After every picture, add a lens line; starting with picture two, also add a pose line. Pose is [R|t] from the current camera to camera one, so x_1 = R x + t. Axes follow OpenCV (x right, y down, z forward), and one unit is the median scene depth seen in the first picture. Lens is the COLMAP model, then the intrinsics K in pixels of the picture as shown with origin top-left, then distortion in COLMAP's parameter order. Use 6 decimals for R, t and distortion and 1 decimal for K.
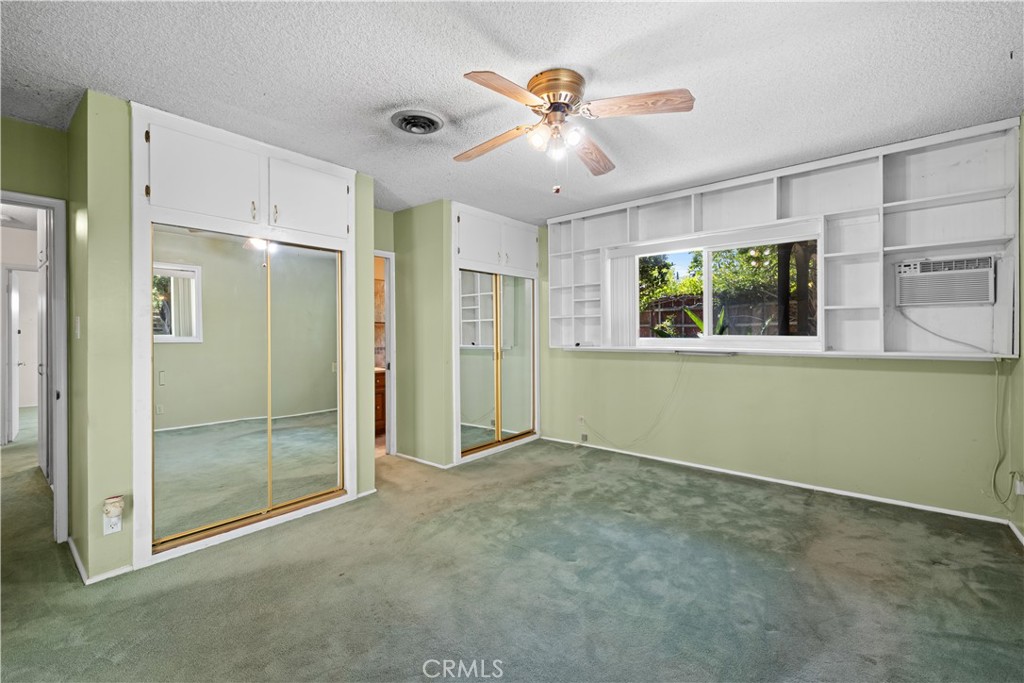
lens RADIAL K [[435.6, 0, 508.8], [0, 435.6, 330.6], [0, 0, 1]] dist [-0.000772, 0.001390]
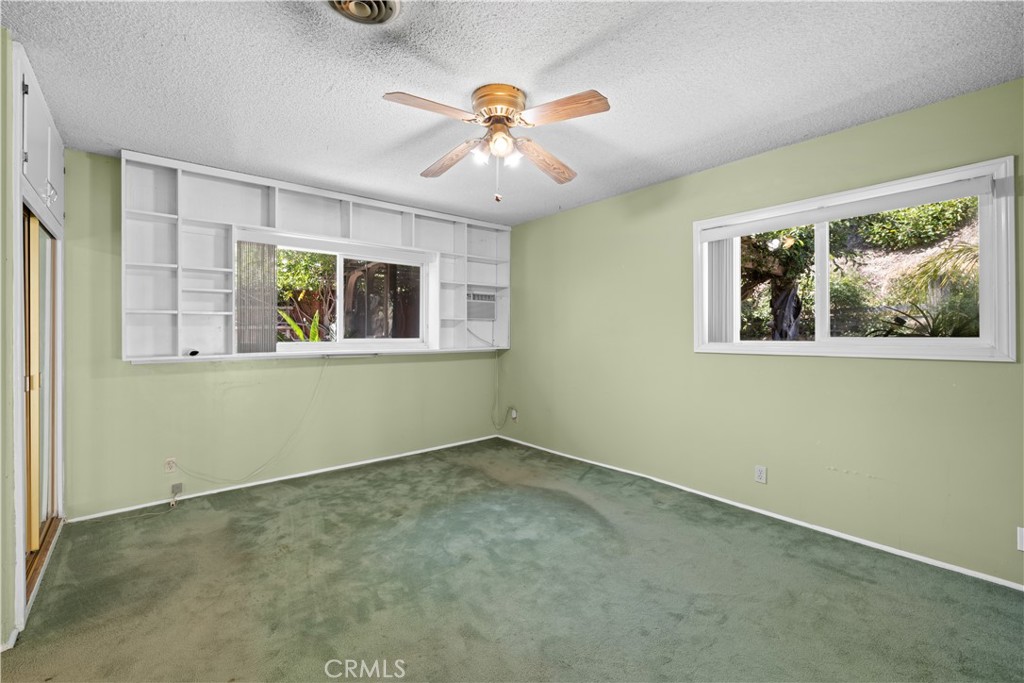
lens RADIAL K [[435.6, 0, 509.9], [0, 435.6, 332.3], [0, 0, 1]] dist [-0.000772, 0.001390]
pose [[0.166049, 0.009609, 0.986071, -0.575721], [-0.002430, 0.999953, -0.009335, 0.005426], [-0.986115, -0.000846, 0.166064, 0.503111]]
